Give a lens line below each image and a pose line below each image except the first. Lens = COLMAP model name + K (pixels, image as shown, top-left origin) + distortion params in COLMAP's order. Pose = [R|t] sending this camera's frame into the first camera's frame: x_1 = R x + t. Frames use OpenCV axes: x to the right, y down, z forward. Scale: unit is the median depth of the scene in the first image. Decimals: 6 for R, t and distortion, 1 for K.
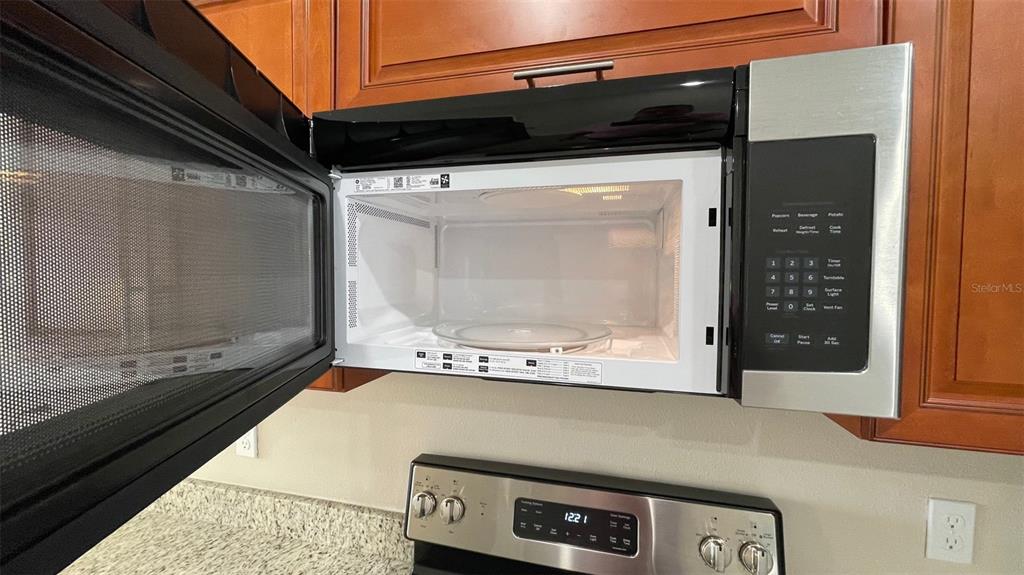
lens RADIAL K [[413.0, 0, 512.0], [0, 413.0, 287.5], [0, 0, 1]] dist [0.001636, 0.000415]
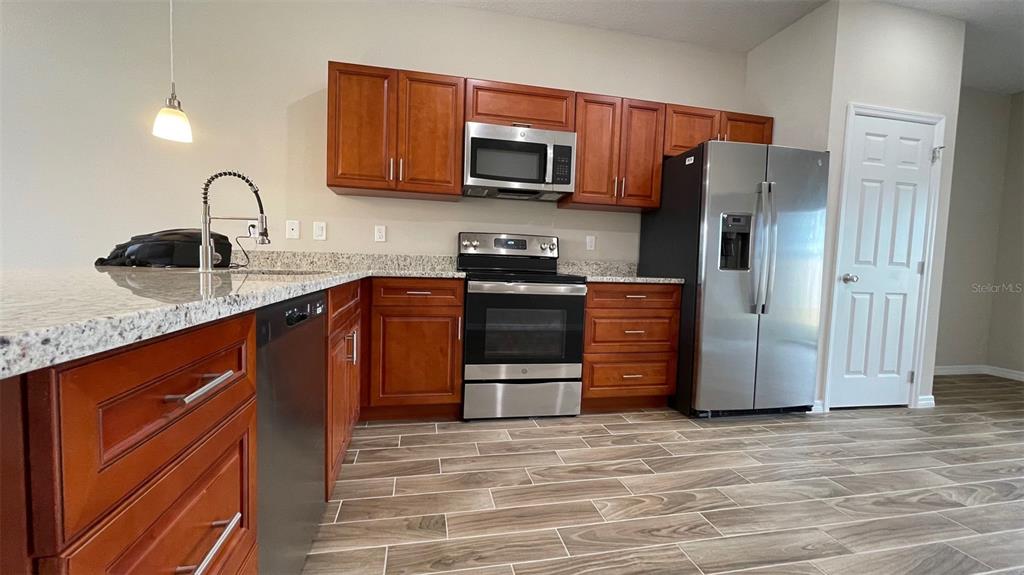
lens RADIAL K [[413.0, 0, 512.0], [0, 413.0, 287.5], [0, 0, 1]] dist [0.001636, 0.000415]
pose [[0.892377, -0.007288, 0.451231, -2.656878], [-0.006869, 0.999534, 0.029728, 1.516703], [-0.451238, -0.029628, 0.891912, -4.061496]]
